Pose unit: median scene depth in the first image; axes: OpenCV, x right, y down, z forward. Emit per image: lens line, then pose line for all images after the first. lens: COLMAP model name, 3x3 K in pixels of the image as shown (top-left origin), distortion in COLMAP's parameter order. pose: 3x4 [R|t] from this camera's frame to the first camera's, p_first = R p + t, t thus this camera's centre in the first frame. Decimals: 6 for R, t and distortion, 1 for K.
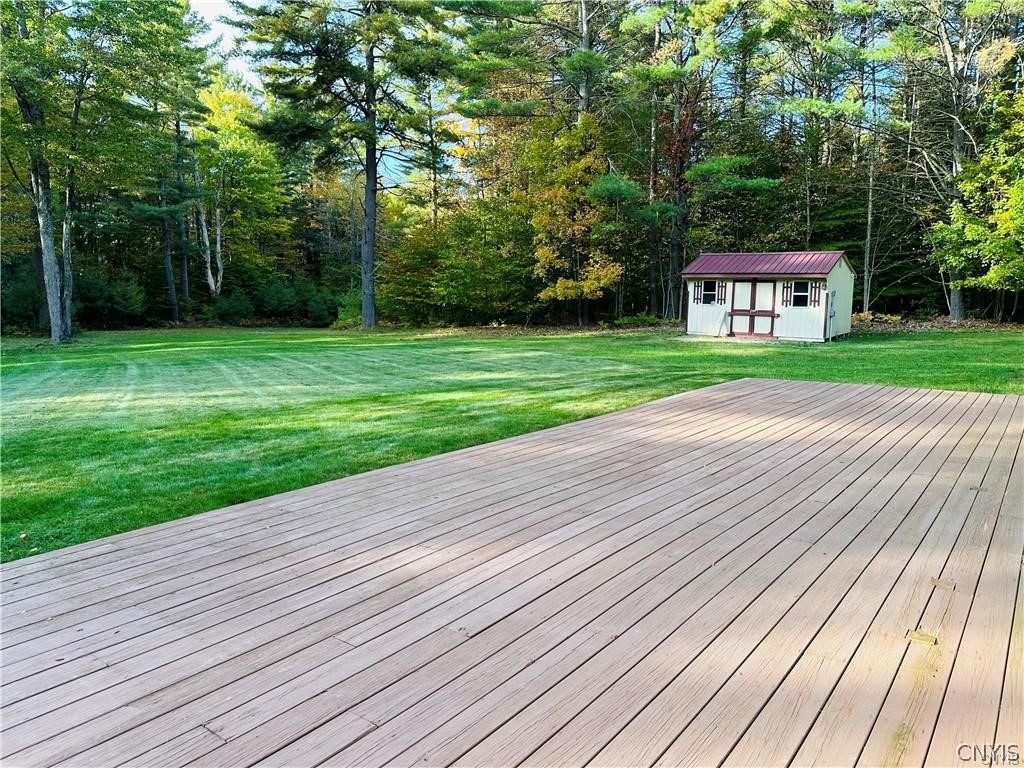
lens RADIAL K [[725.3, 0, 511.9], [0, 725.3, 375.2], [0, 0, 1]] dist [0.166014, -0.308853]
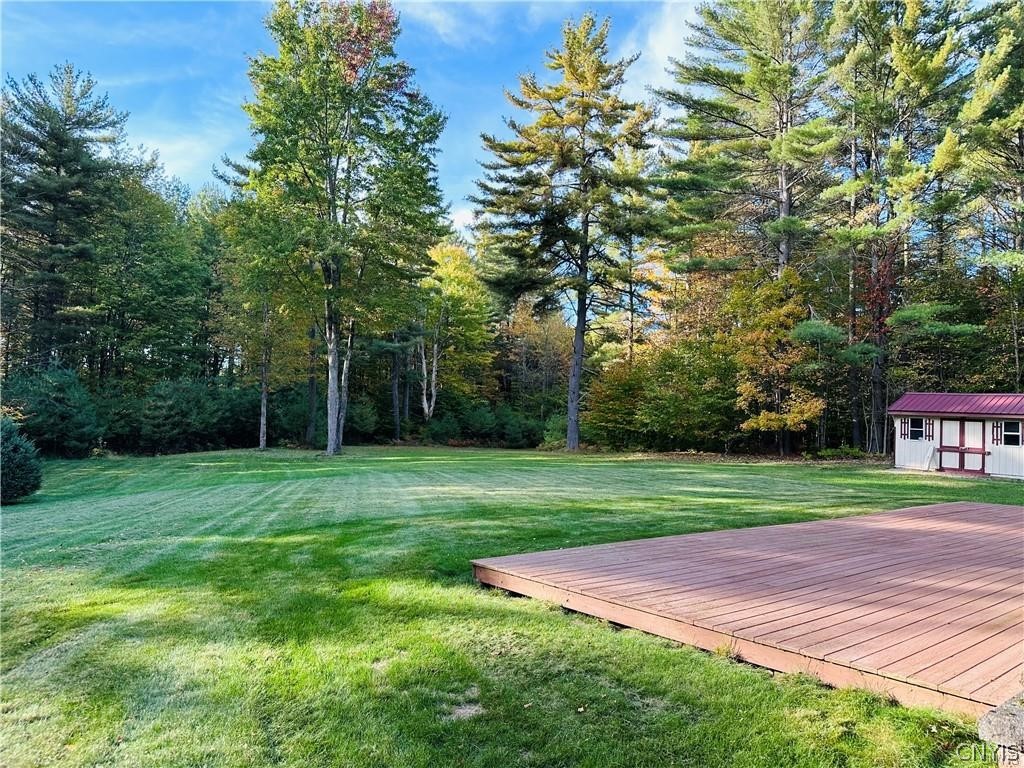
lens RADIAL K [[720.6, 0, 510.8], [0, 720.6, 387.9], [0, 0, 1]] dist [0.096289, -0.128160]
pose [[0.972518, 0.016026, -0.232277, -0.038025], [-0.051823, 0.987502, -0.148844, 0.011438], [0.226989, 0.156791, 0.961193, -0.109788]]
